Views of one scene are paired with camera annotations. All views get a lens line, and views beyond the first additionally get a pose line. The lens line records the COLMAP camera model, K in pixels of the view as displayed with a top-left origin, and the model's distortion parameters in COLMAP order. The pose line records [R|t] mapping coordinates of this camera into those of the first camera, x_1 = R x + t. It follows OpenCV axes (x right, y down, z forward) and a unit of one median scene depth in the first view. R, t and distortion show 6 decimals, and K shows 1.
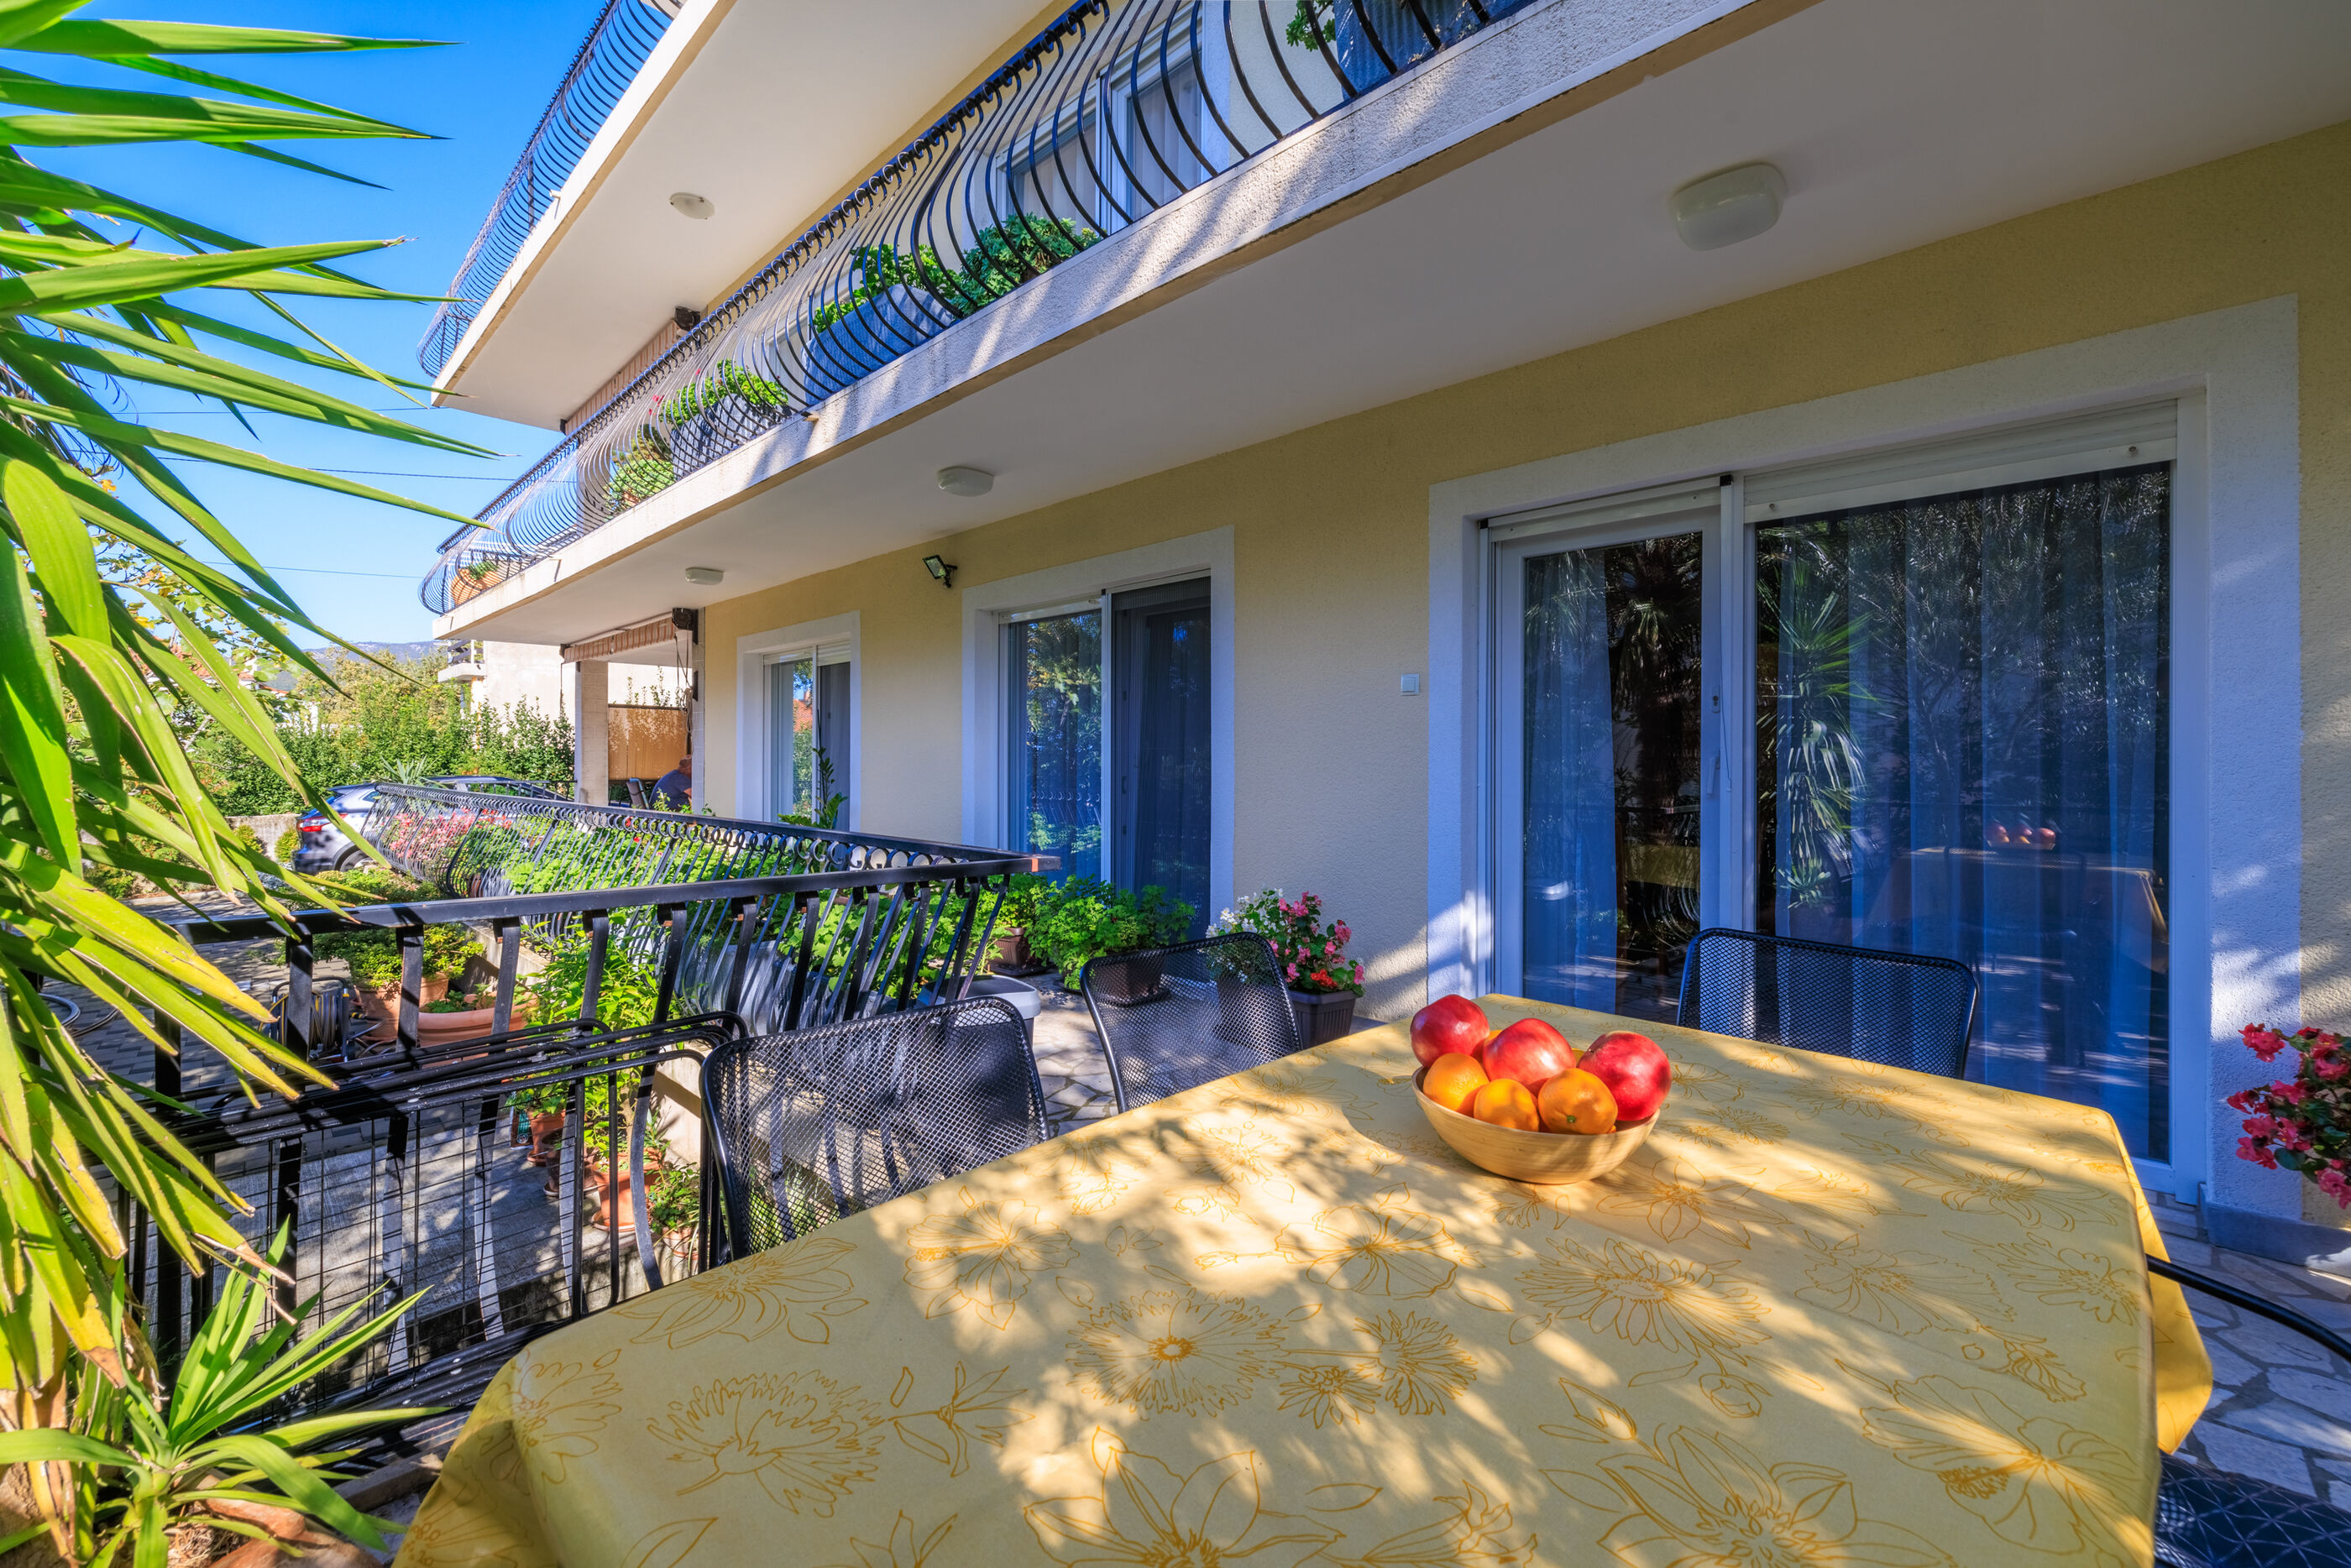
lens RADIAL K [[994.6, 0, 1187.0], [0, 994.6, 760.1], [0, 0, 1]] dist [0.002155, 0.000618]
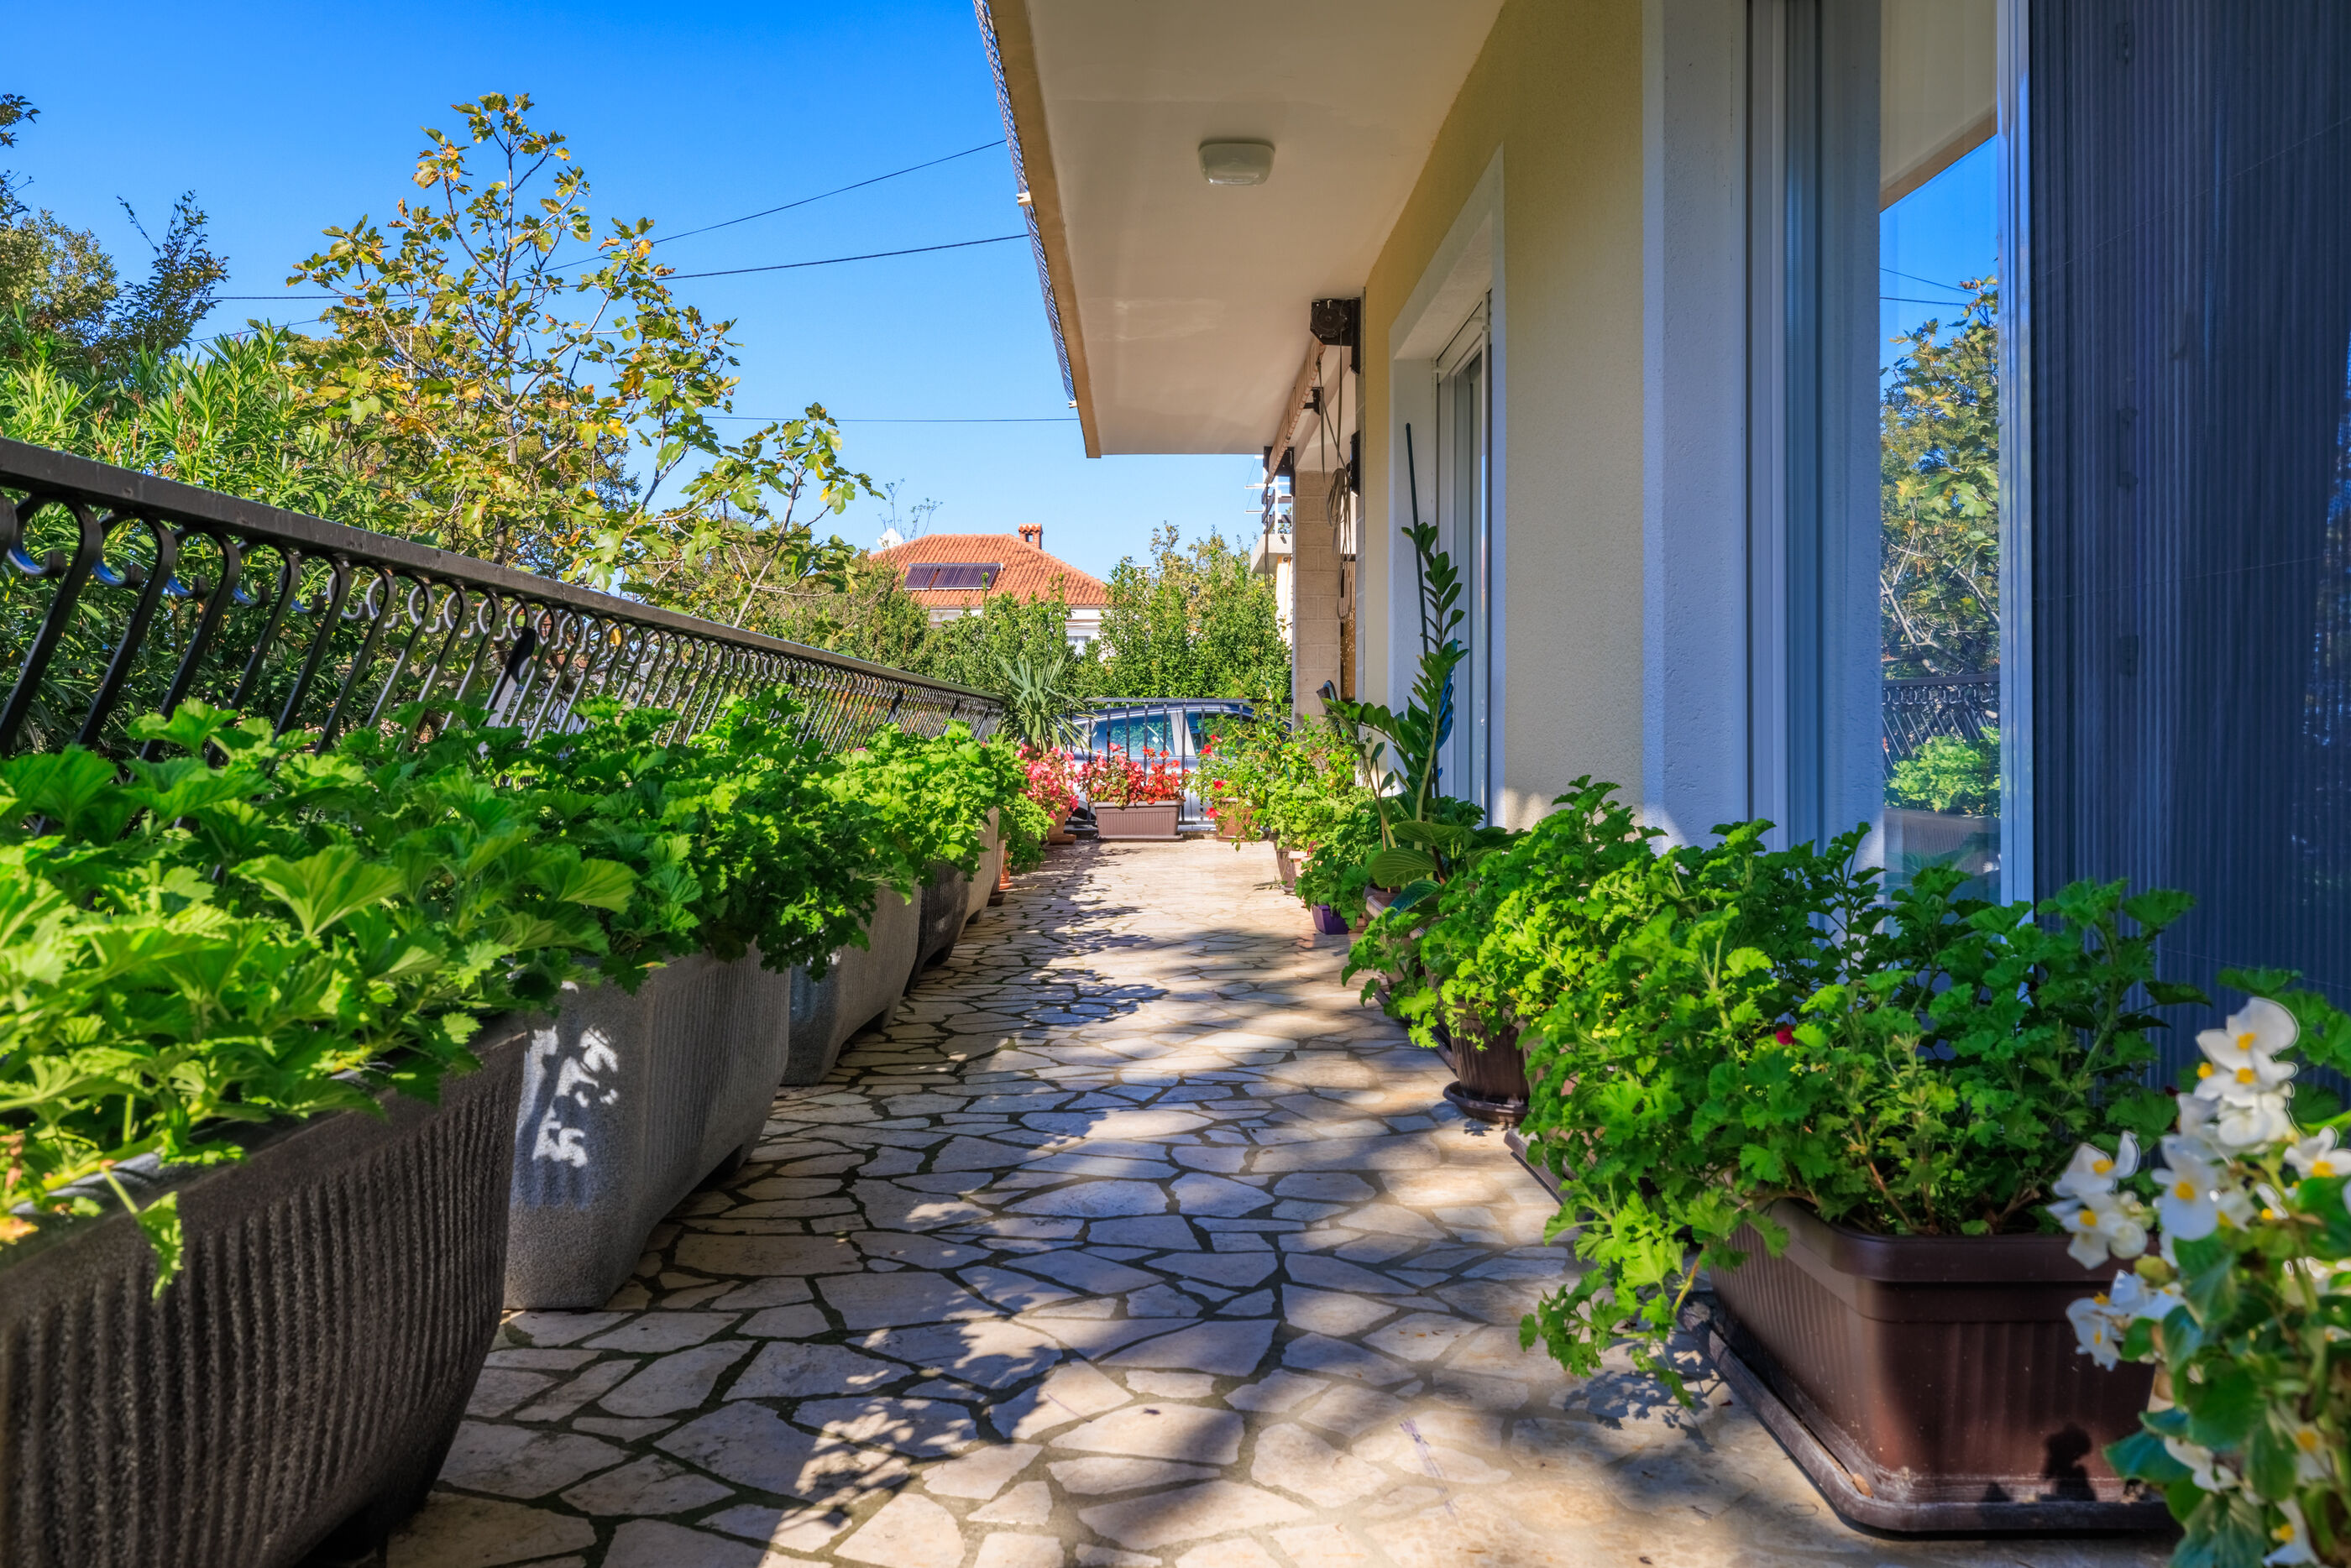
lens RADIAL K [[1817.0, 0, 1133.2], [0, 1817.0, 720.2], [0, 0, 1]] dist [-0.000134, 0.001276]
pose [[0.694802, -0.007358, -0.719163, 0.115444], [0.002023, 0.999964, -0.008277, 0.144322], [0.719198, 0.004296, 0.694792, 0.941573]]
